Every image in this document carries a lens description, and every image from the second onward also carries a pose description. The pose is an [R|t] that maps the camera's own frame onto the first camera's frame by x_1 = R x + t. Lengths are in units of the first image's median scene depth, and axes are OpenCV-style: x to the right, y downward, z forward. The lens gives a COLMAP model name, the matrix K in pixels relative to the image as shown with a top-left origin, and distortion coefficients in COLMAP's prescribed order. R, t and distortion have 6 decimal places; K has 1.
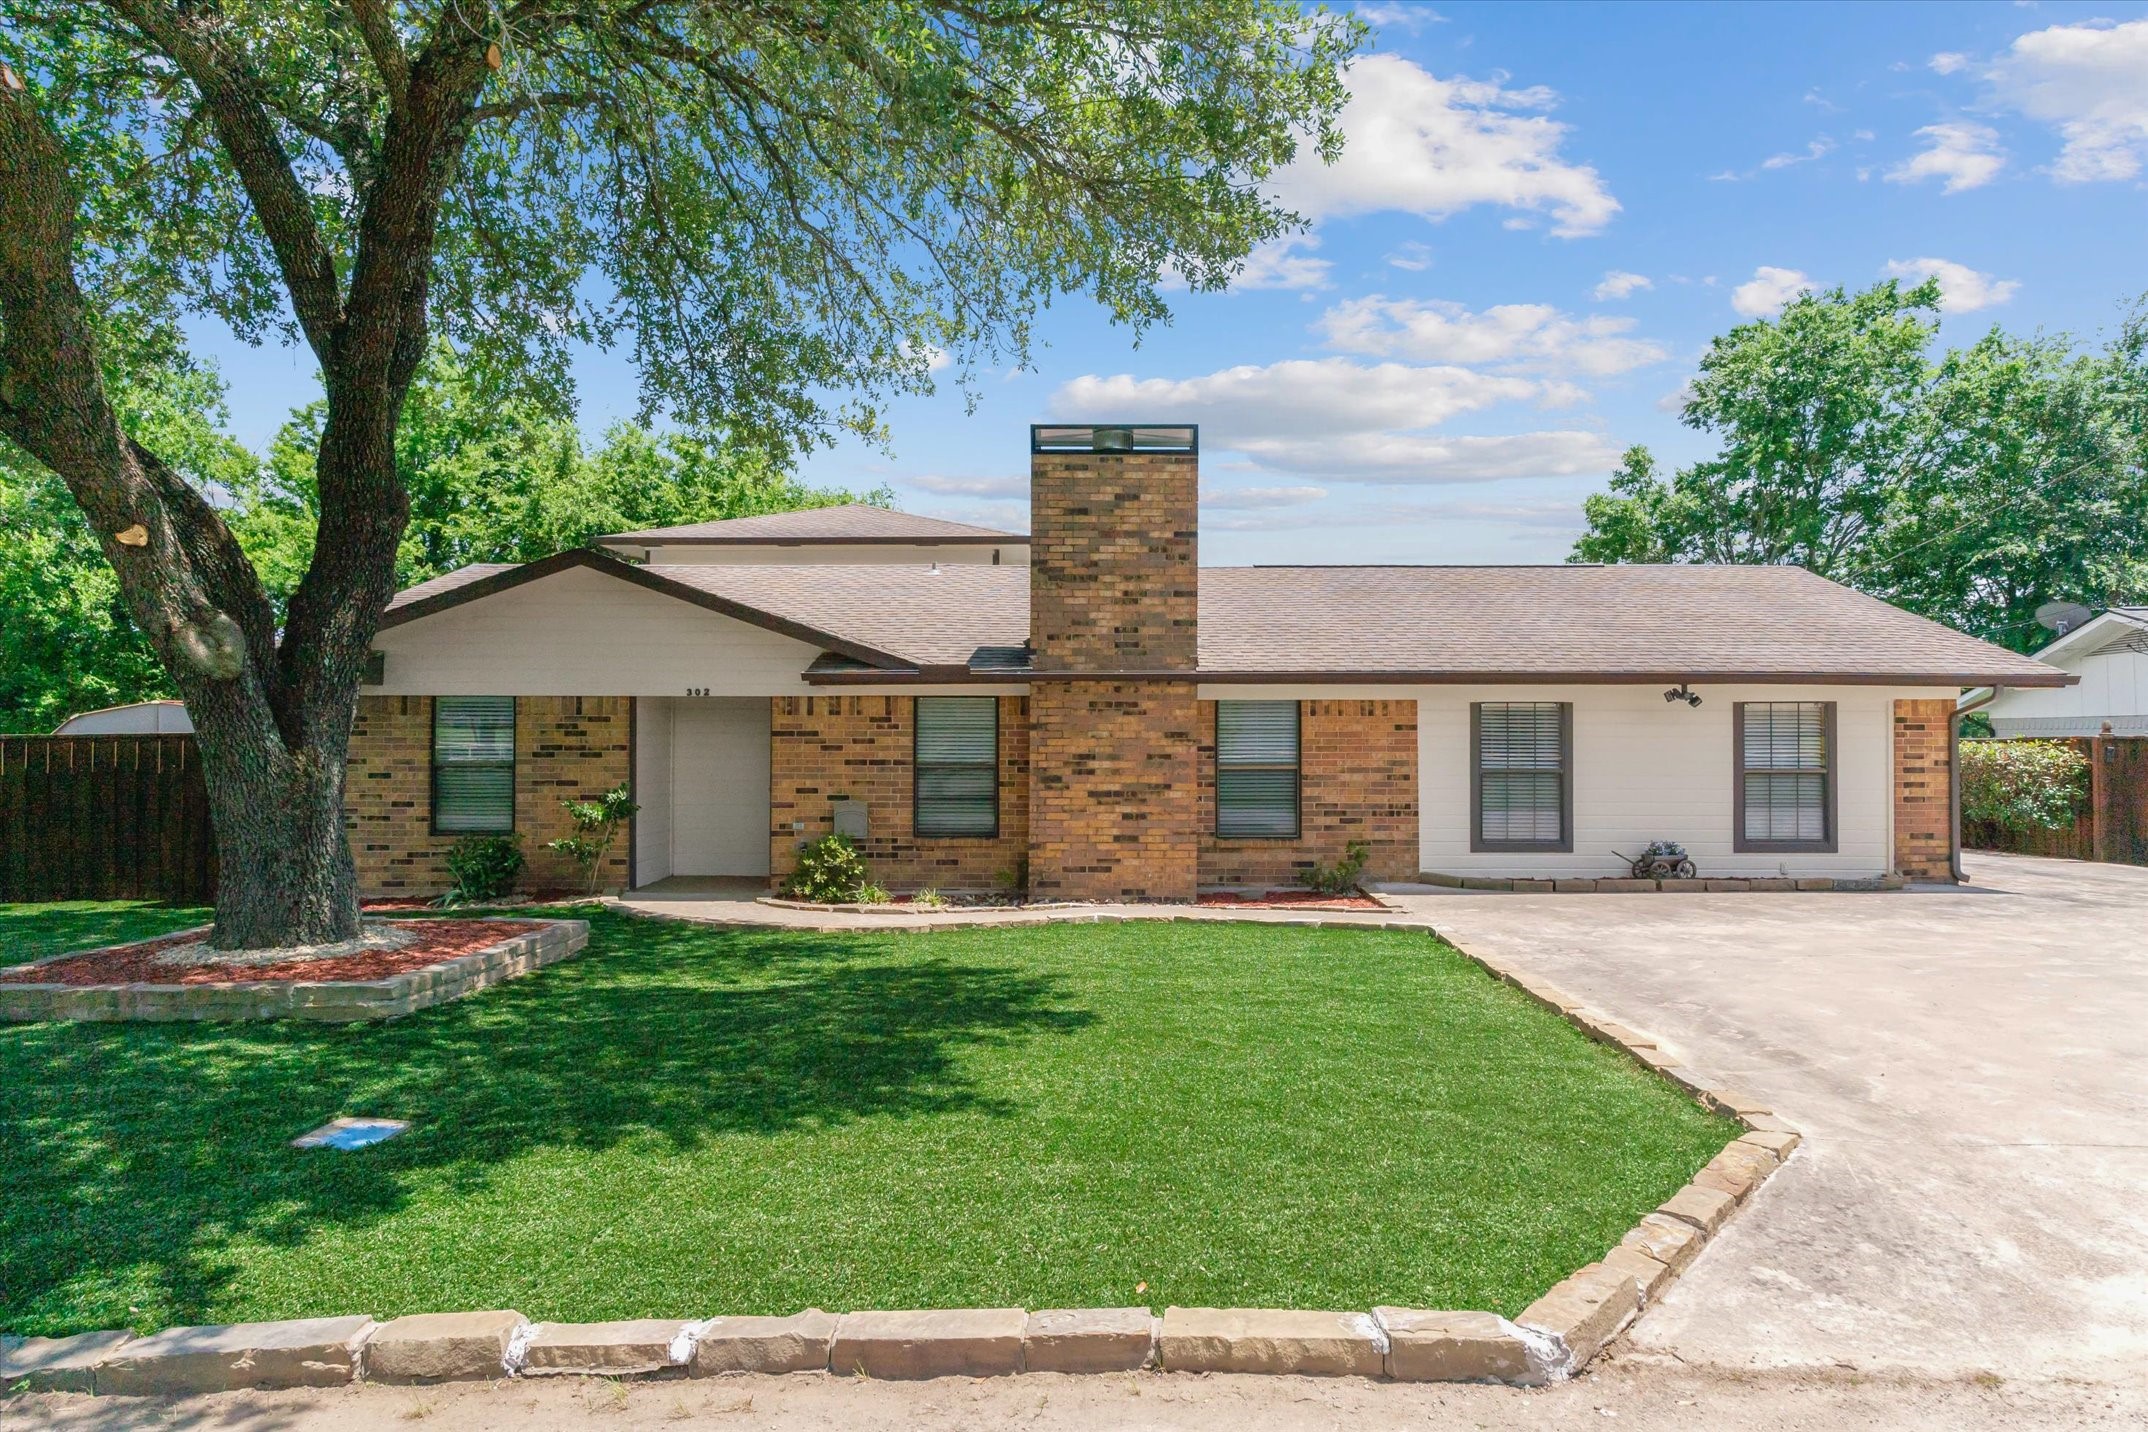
lens RADIAL K [[1263.8, 0, 1074.0], [0, 1263.8, 716.0], [0, 0, 1]] dist [0.001986, 0.000121]
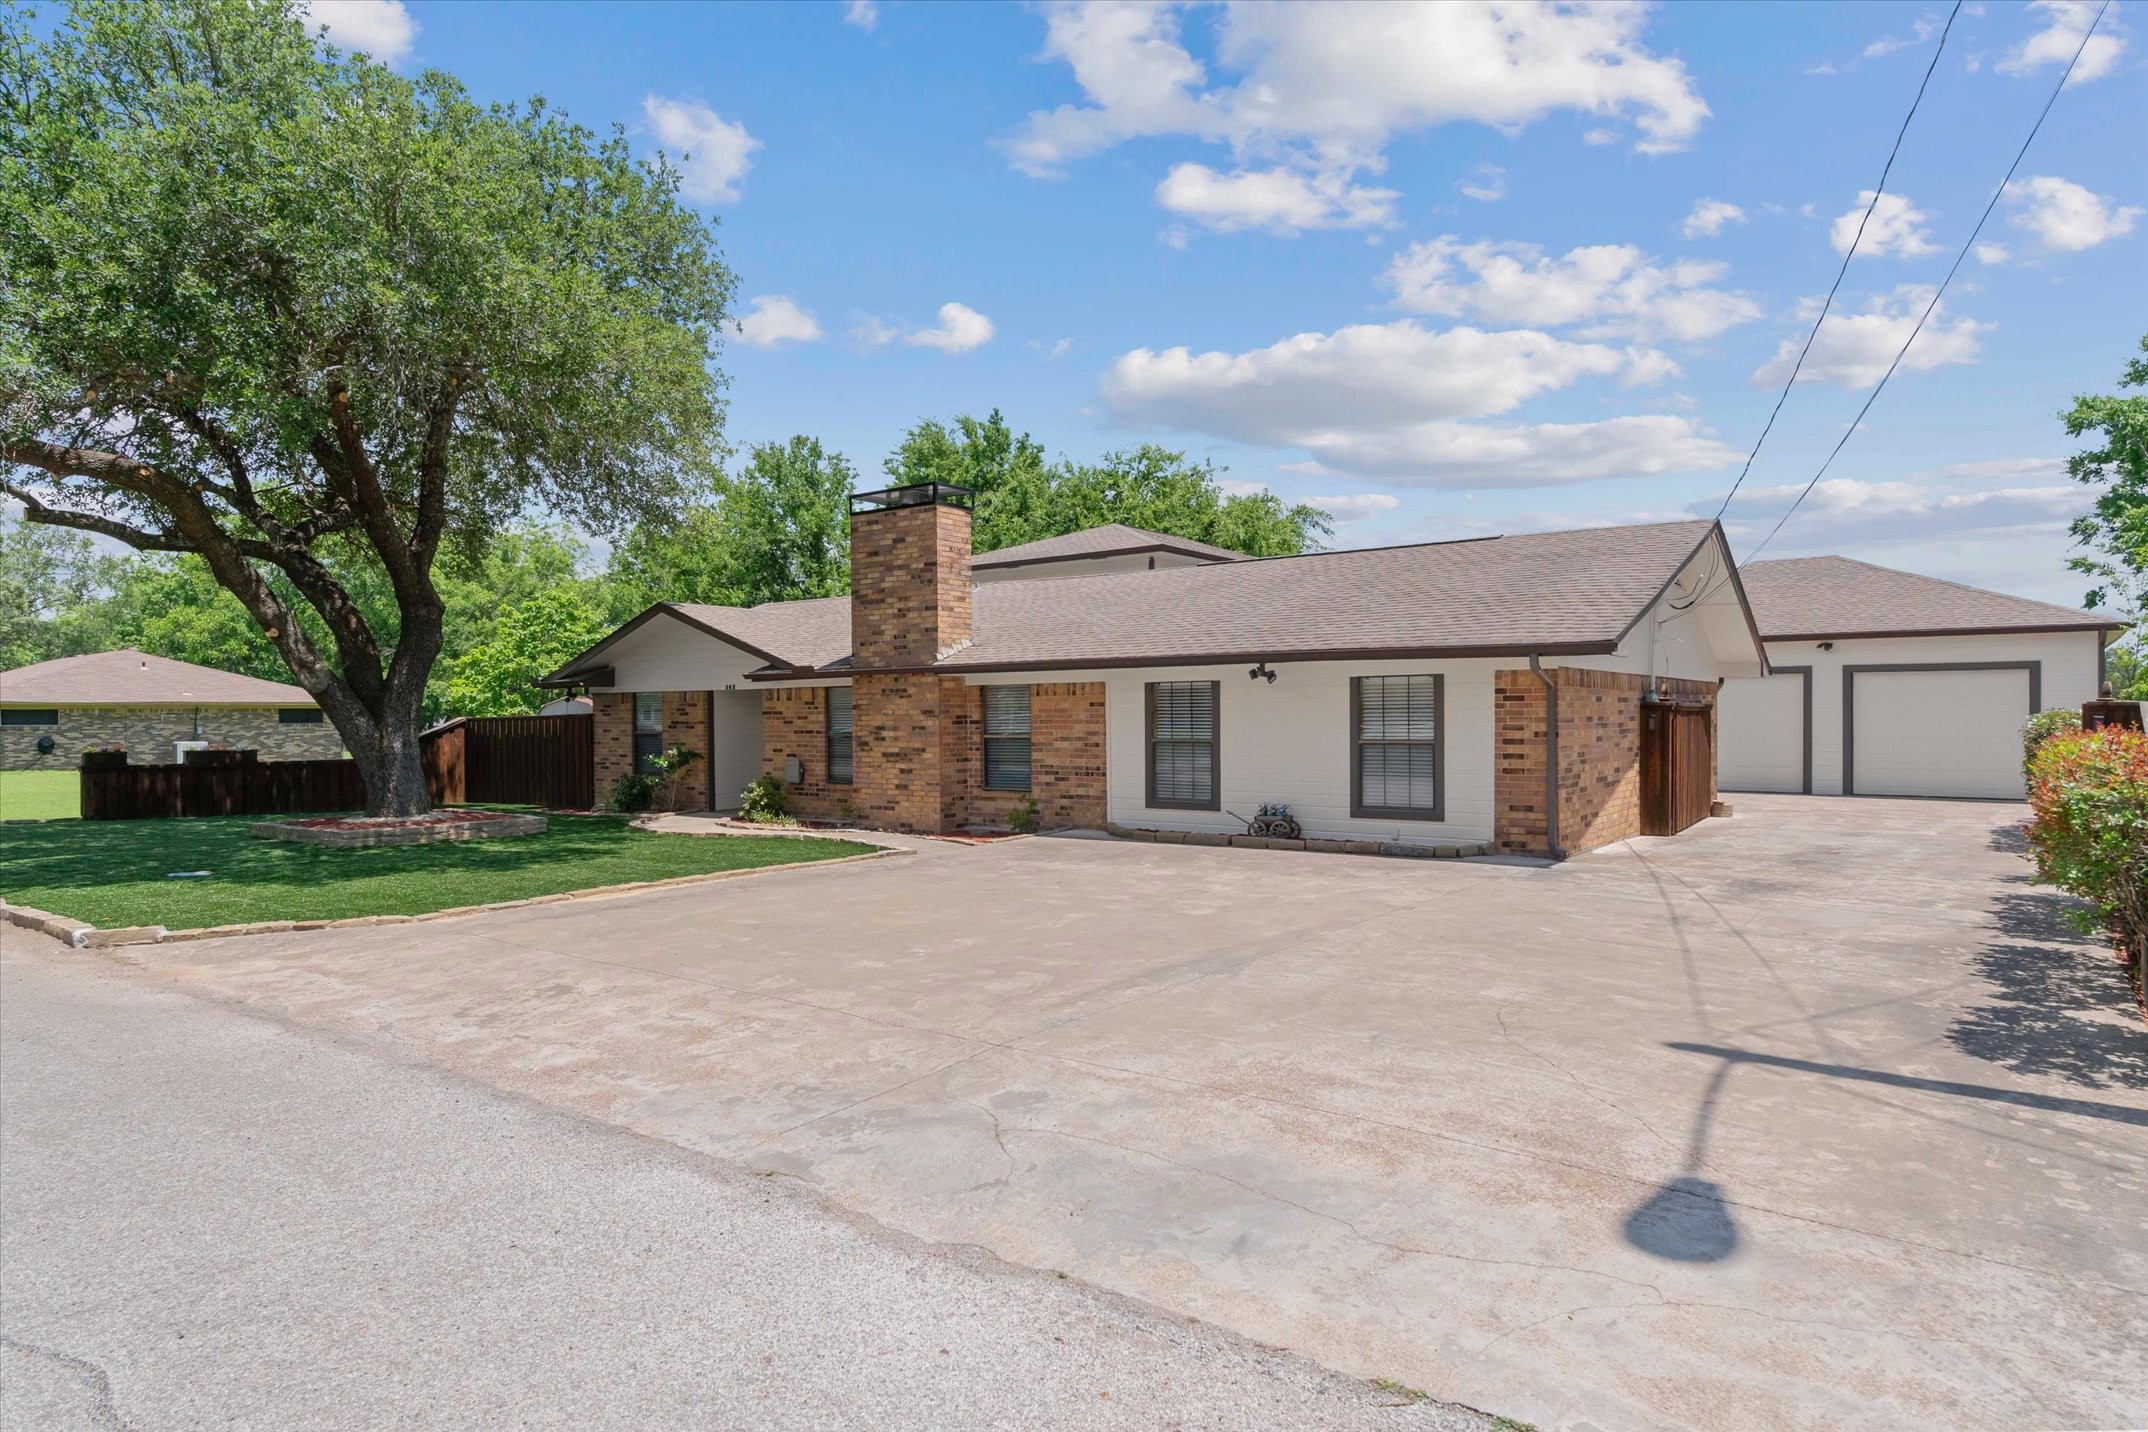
lens RADIAL K [[1263.8, 0, 1074.0], [0, 1263.8, 716.0], [0, 0, 1]] dist [0.001986, 0.000121]
pose [[0.801224, -0.005924, -0.598336, 0.980925], [0.018826, 0.999706, 0.015311, 0.001189], [0.598069, -0.023532, 0.801099, 0.001824]]
